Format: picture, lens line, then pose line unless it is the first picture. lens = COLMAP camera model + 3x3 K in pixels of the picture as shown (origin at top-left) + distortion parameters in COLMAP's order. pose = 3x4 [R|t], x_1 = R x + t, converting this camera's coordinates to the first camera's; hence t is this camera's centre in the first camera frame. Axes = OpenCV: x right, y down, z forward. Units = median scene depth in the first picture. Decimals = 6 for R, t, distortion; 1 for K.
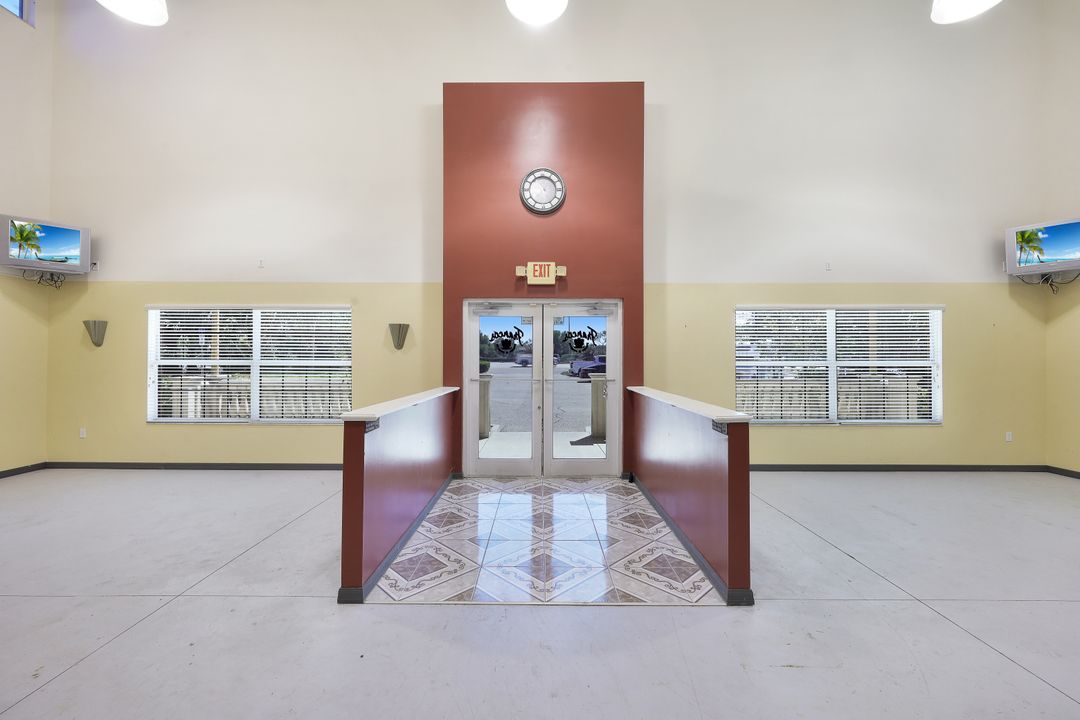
lens RADIAL K [[443.8, 0, 536.5], [0, 443.8, 353.8], [0, 0, 1]] dist [0.012497, 0.000185]
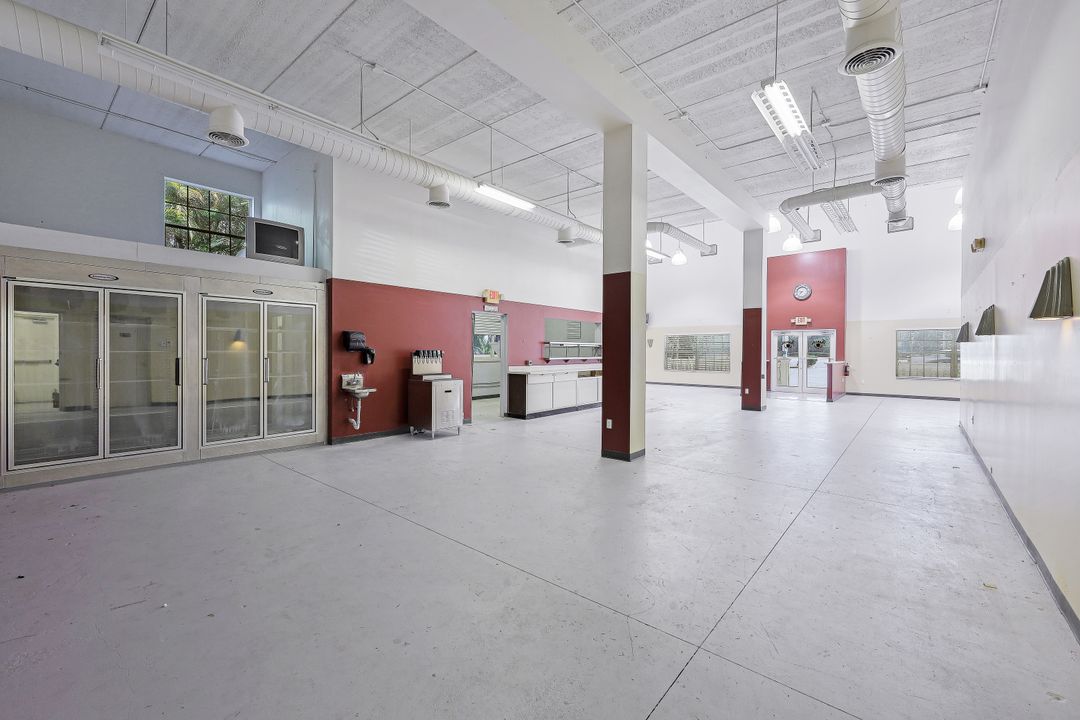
lens RADIAL K [[443.8, 0, 537.3], [0, 443.8, 358.8], [0, 0, 1]] dist [0.012497, 0.000185]
pose [[0.769684, 0.005909, -0.638398, 0.536869], [0.006156, 0.999842, 0.016676, 0.006310], [0.638395, -0.016765, 0.769526, -2.314126]]
